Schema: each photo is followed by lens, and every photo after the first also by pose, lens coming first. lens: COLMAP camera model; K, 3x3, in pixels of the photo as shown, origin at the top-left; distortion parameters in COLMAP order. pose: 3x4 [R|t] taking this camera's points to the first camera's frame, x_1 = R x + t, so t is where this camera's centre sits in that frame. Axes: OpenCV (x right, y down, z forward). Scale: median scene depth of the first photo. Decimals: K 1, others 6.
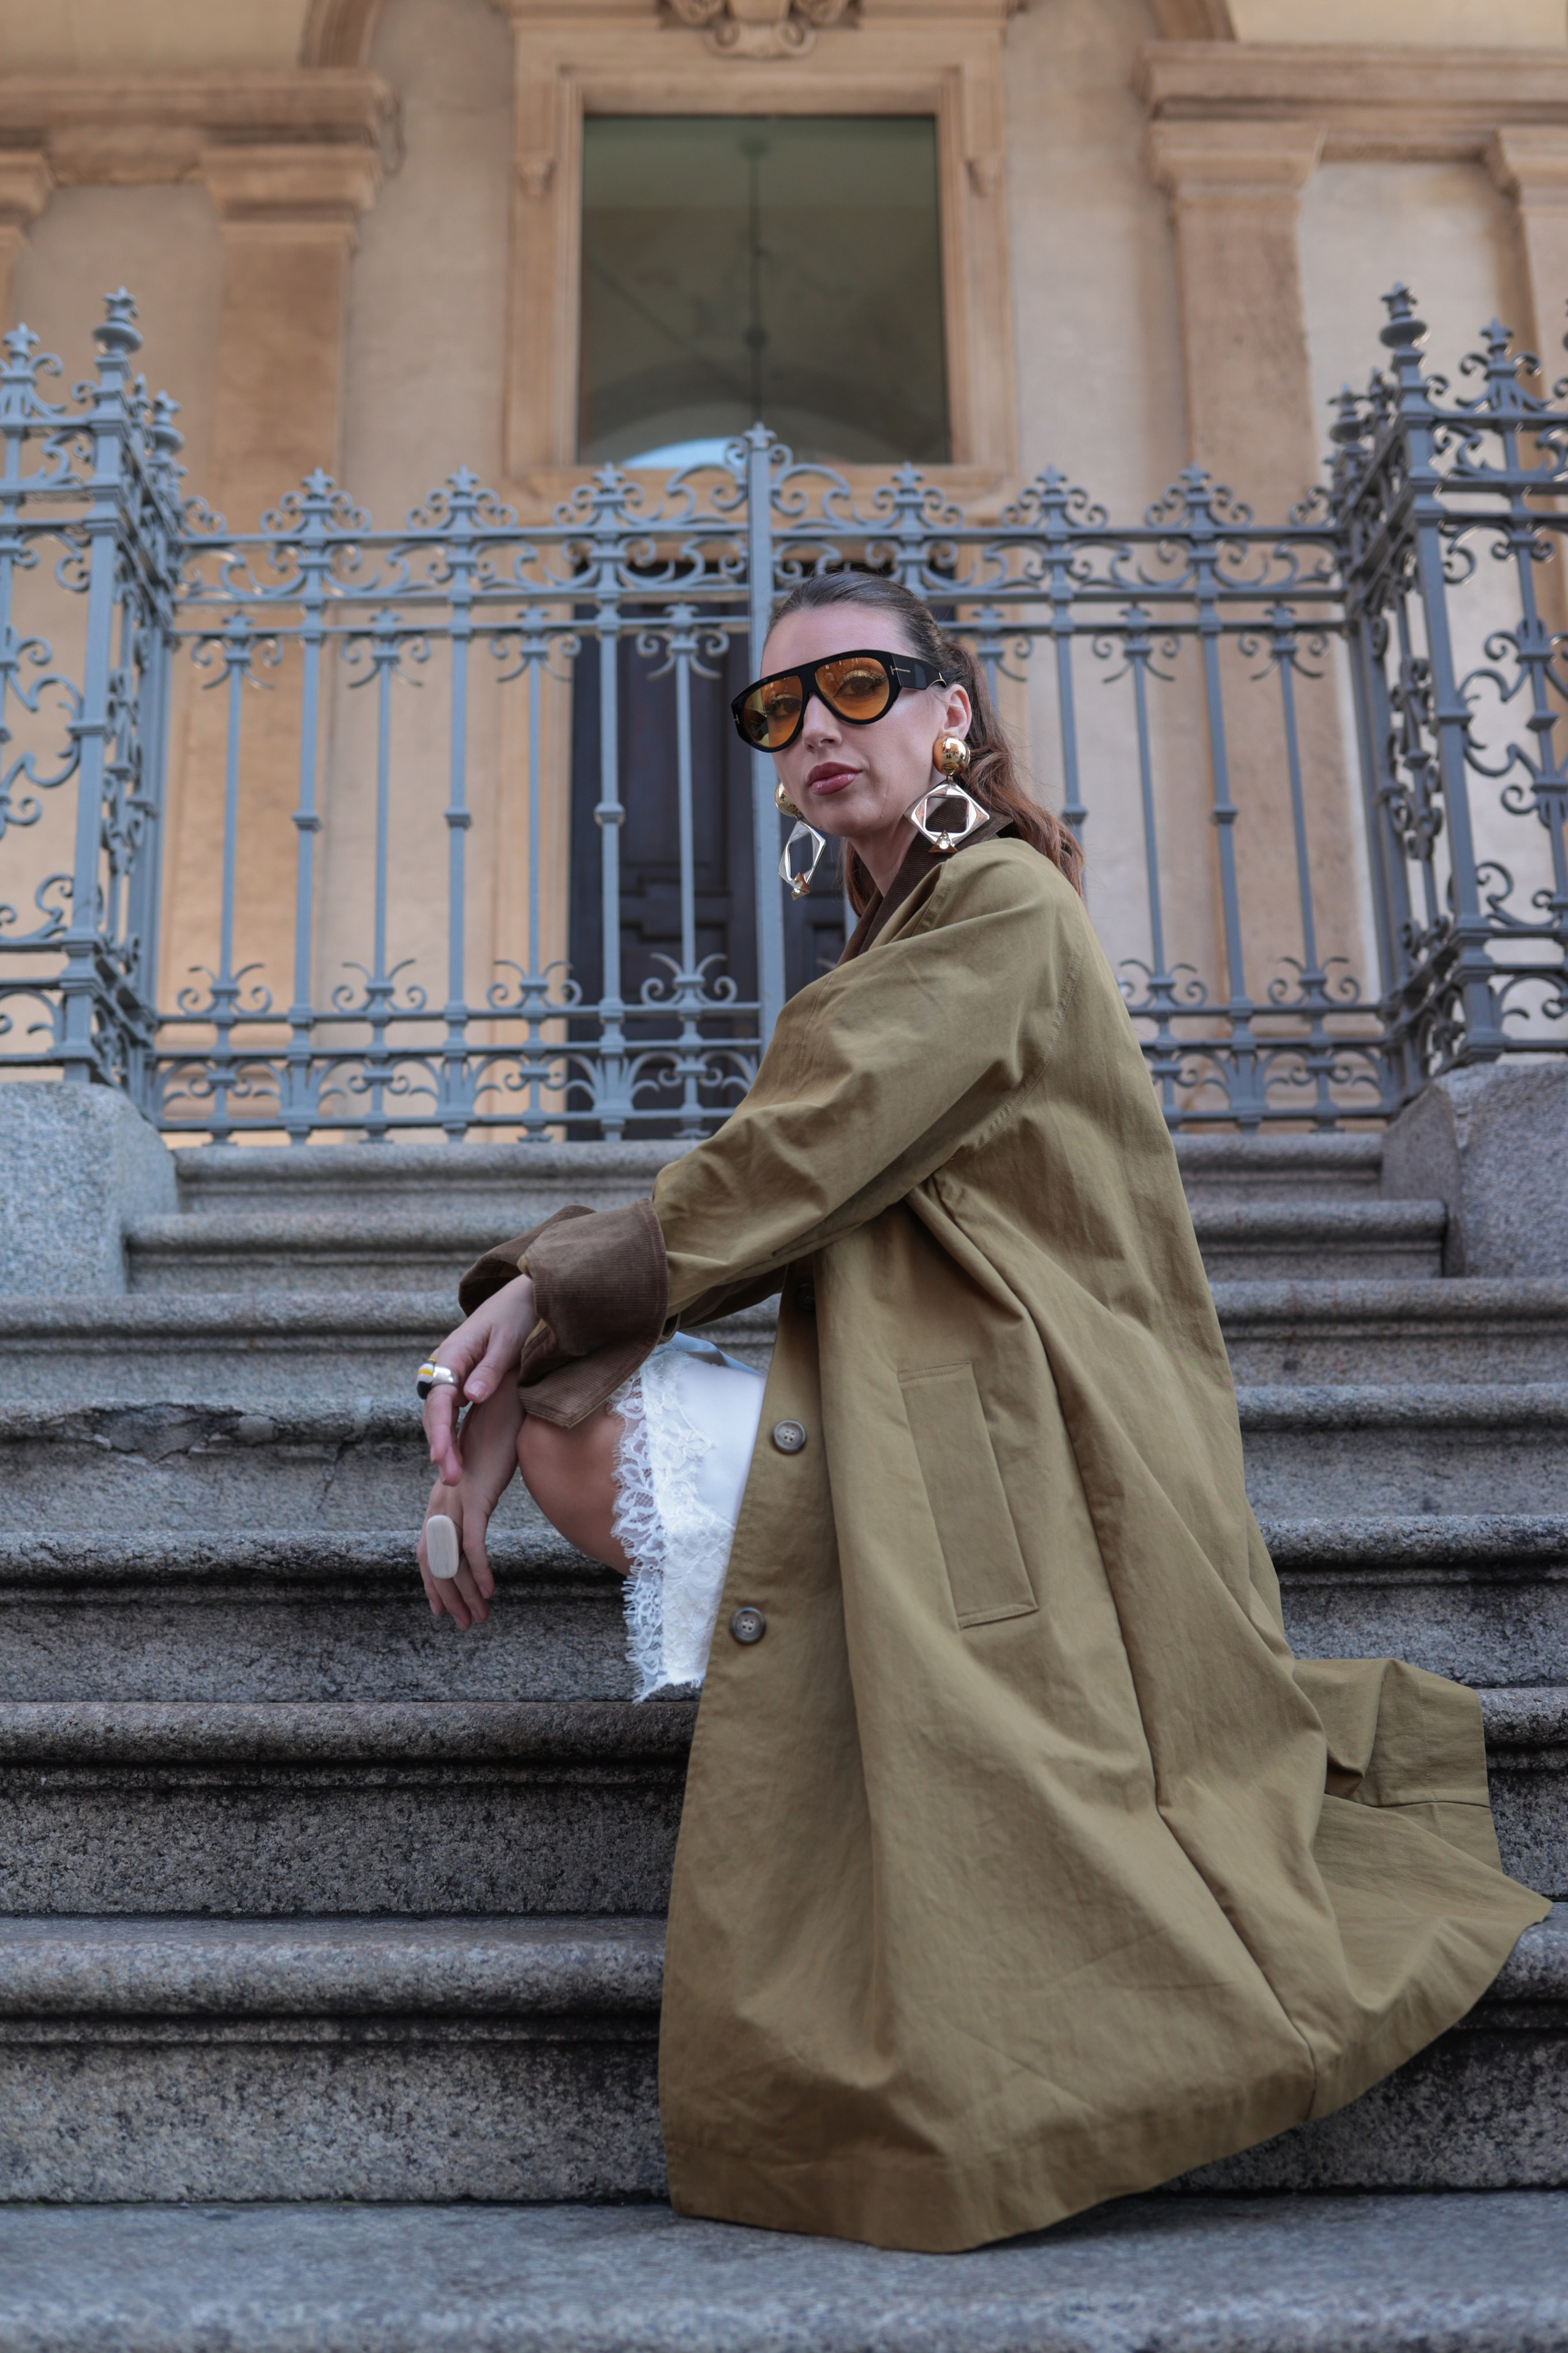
lens RADIAL K [[2433.8, 0, 789.4], [0, 2433.8, 1152.1], [0, 0, 1]] dist [-0.078577, 0.075279]
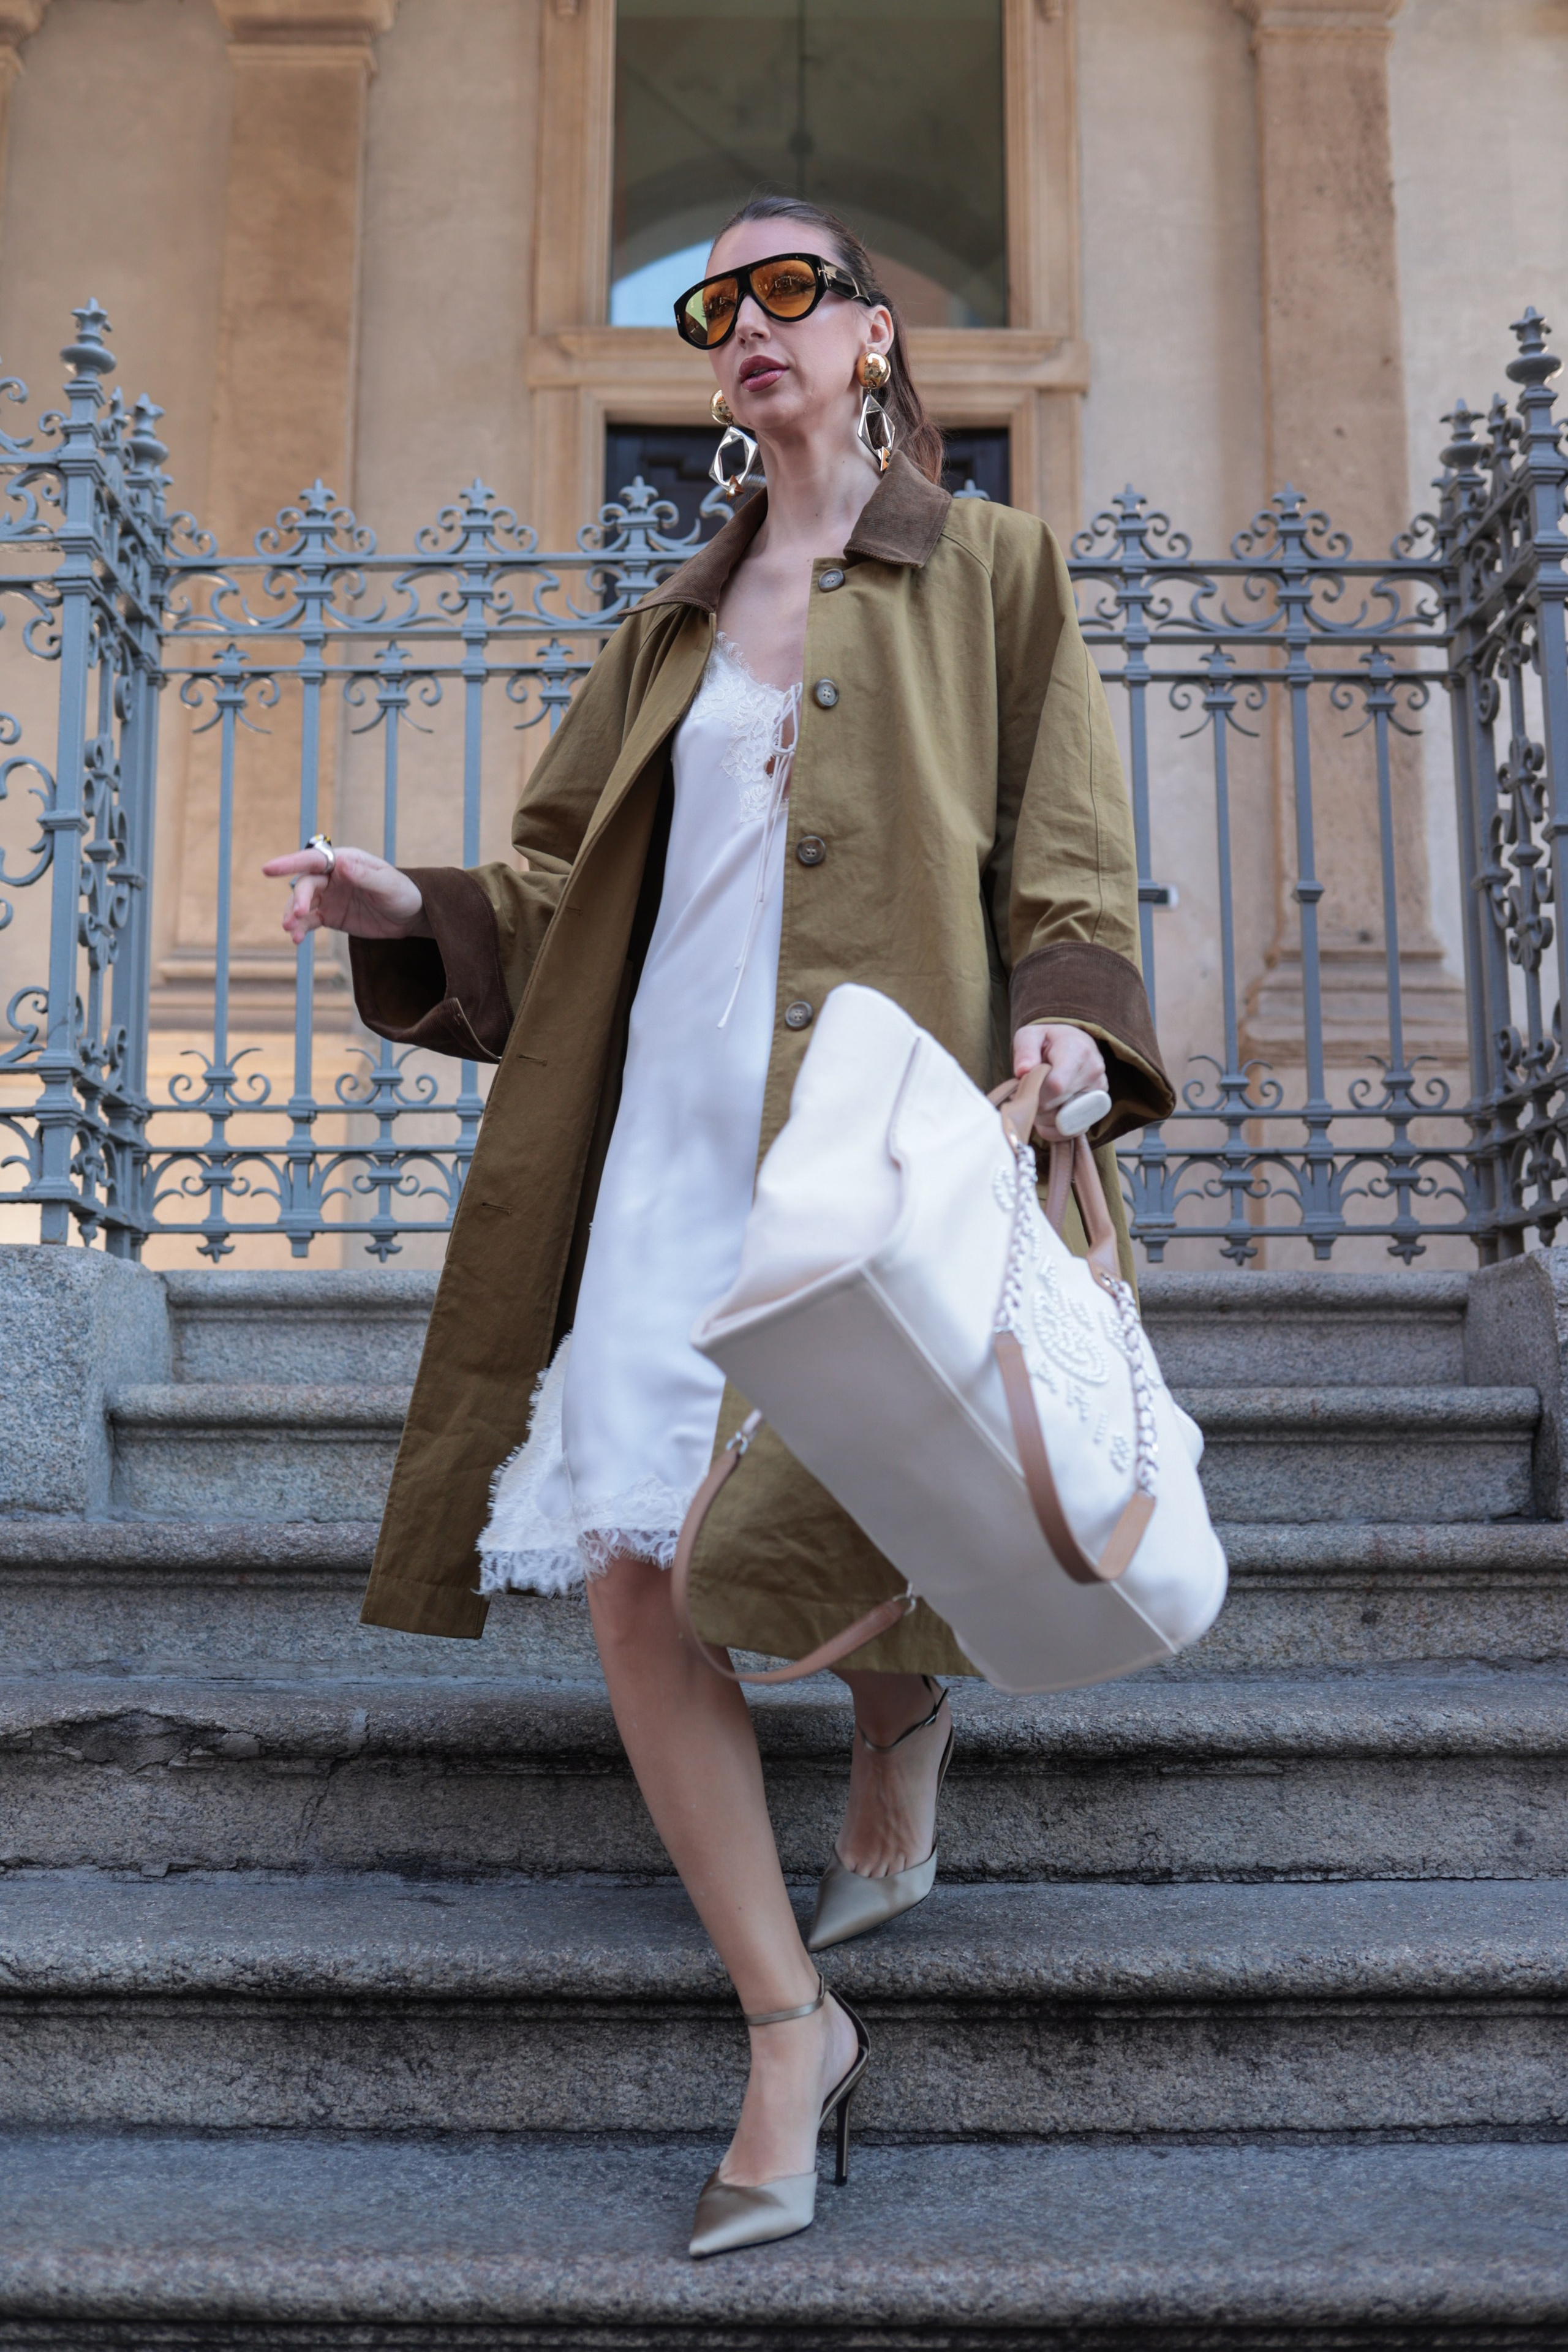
lens RADIAL K [[2397.3, 0, 791.2], [0, 2397.3, 1141.6], [0, 0, 1]] dist [-0.076387, 0.071511]
pose [[0.999810, 0.016302, -0.010663, -0.004850], [-0.014969, 0.993255, 0.114981, -0.156495], [0.012466, -0.114799, 0.993310, 0.098541]]
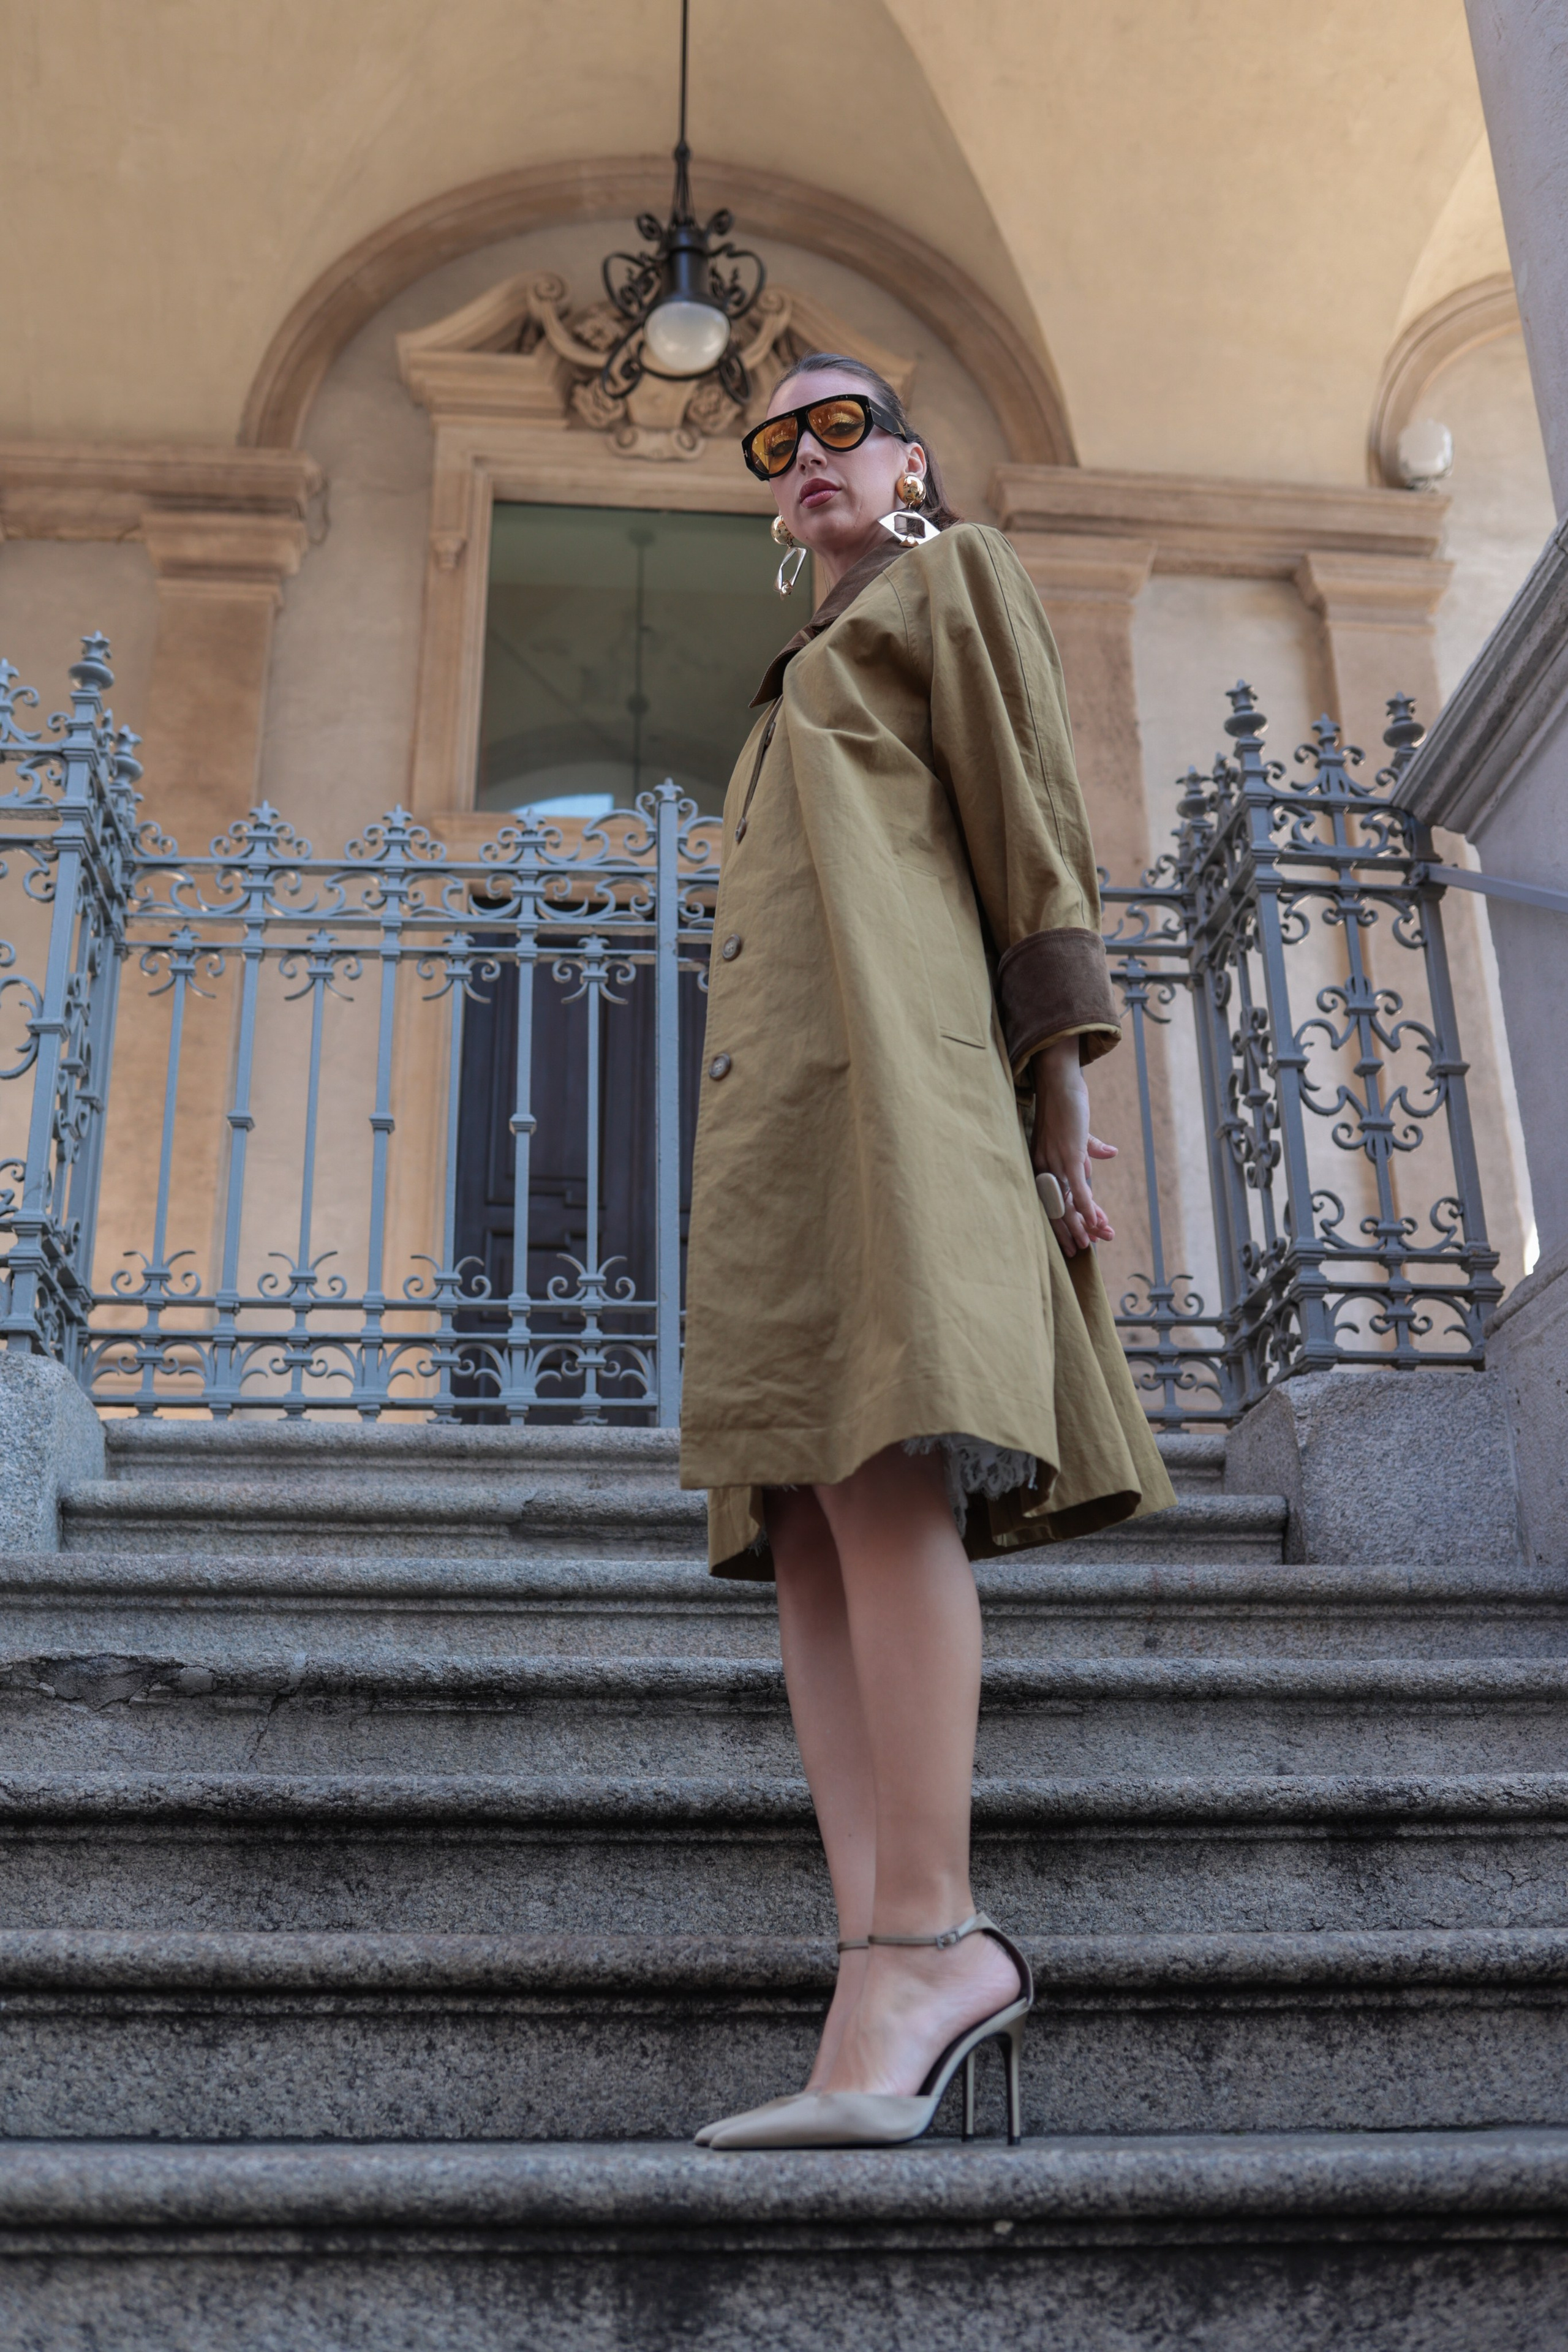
lens RADIAL K [[2292.6, 0, 791.5], [0, 2292.6, 1187.4], [0, 0, 1]] dist [-0.077520, 0.070650]
pose [[0.997057, 0.032109, 0.069615, -0.026064], [-0.023595, 0.992512, -0.119848, 0.009515], [-0.072942, 0.117853, 0.990348, -0.021452]]
